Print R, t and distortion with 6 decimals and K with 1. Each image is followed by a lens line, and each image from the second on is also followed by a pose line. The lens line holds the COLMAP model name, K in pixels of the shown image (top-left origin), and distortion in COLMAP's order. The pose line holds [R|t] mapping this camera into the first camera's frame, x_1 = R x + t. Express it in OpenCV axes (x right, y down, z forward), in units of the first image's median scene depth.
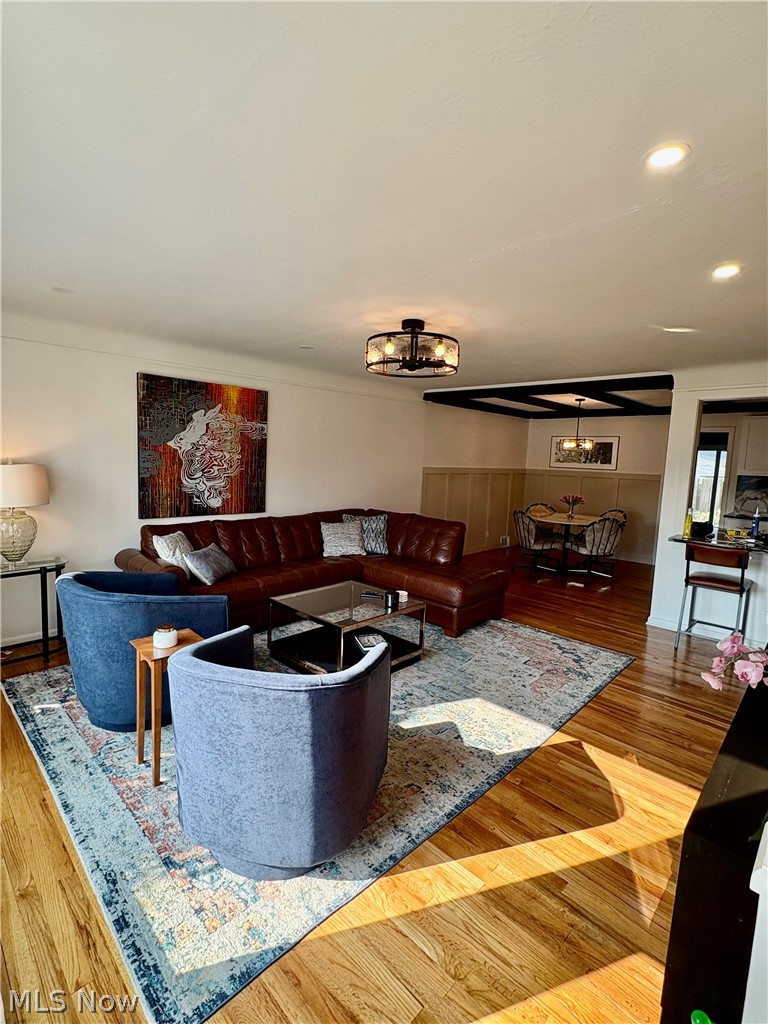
lens RADIAL K [[483.4, 0, 388.2], [0, 483.4, 511.5], [0, 0, 1]] dist [-0.005512, -0.000202]
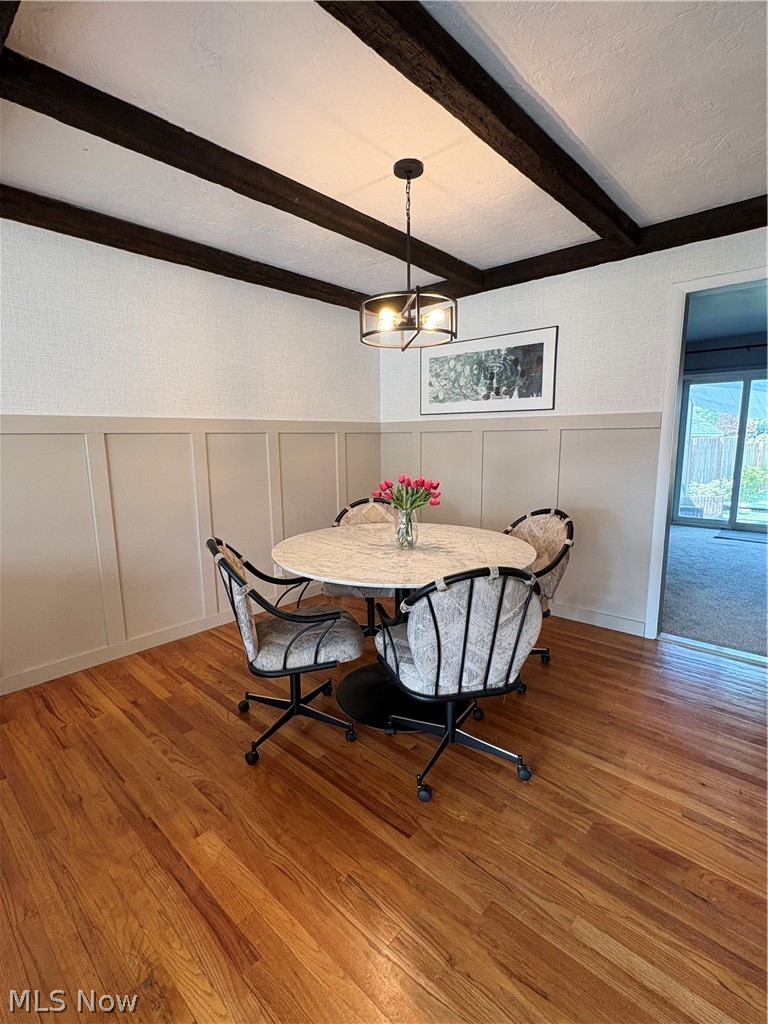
lens RADIAL K [[483.4, 0, 381.4], [0, 483.4, 515.4], [0, 0, 1]] dist [-0.005512, -0.000202]
pose [[0.998380, -0.050285, 0.026641, 0.300563], [0.048881, 0.997503, 0.050983, -0.021854], [-0.029138, -0.049598, 0.998344, 0.568345]]
